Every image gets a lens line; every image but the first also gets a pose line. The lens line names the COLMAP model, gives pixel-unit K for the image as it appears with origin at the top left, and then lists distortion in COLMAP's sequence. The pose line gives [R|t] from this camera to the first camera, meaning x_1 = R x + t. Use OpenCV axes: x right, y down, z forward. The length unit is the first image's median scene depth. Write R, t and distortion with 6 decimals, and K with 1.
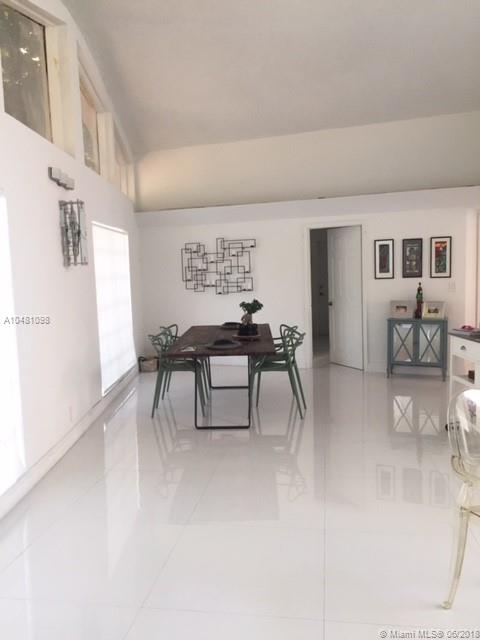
lens RADIAL K [[551.4, 0, 241.1], [0, 551.4, 322.4], [0, 0, 1]] dist [0.069759, -0.071217]
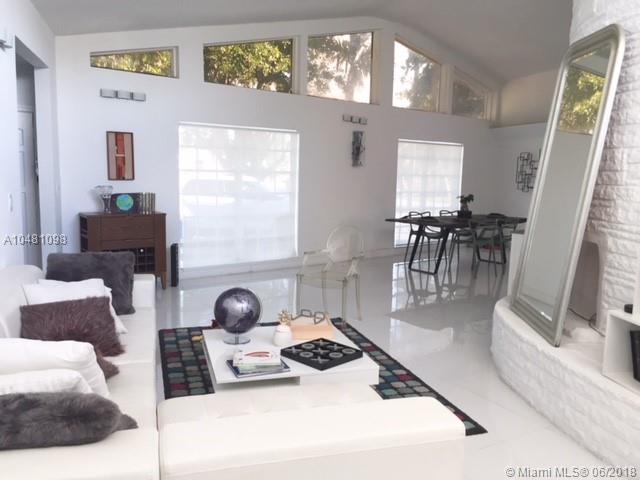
lens RADIAL K [[551.4, 0, 316.2], [0, 551.4, 237.0], [0, 0, 1]] dist [0.069759, -0.071217]
pose [[0.640569, 0.130522, -0.756726, 0.596350], [-0.114428, 0.990671, 0.074010, 0.005649], [0.759327, 0.039182, 0.649529, -0.165084]]
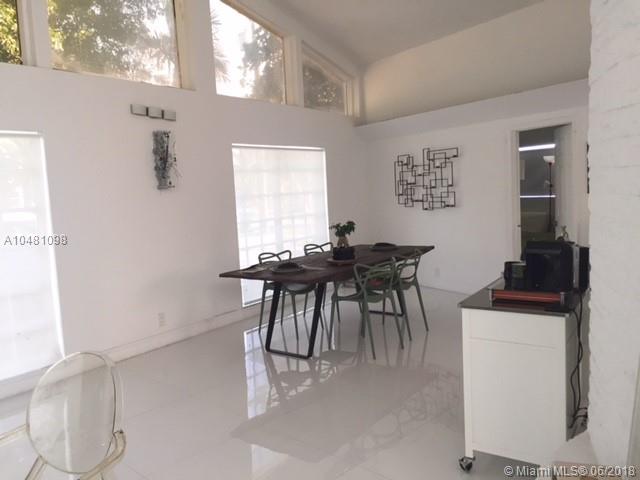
lens RADIAL K [[551.4, 0, 319.3], [0, 551.4, 238.8], [0, 0, 1]] dist [0.069759, -0.071217]
pose [[0.820214, 0.039553, -0.570688, 0.344804], [-0.028495, 0.999193, 0.028298, -0.024666], [0.571347, -0.006949, 0.820679, 0.148949]]
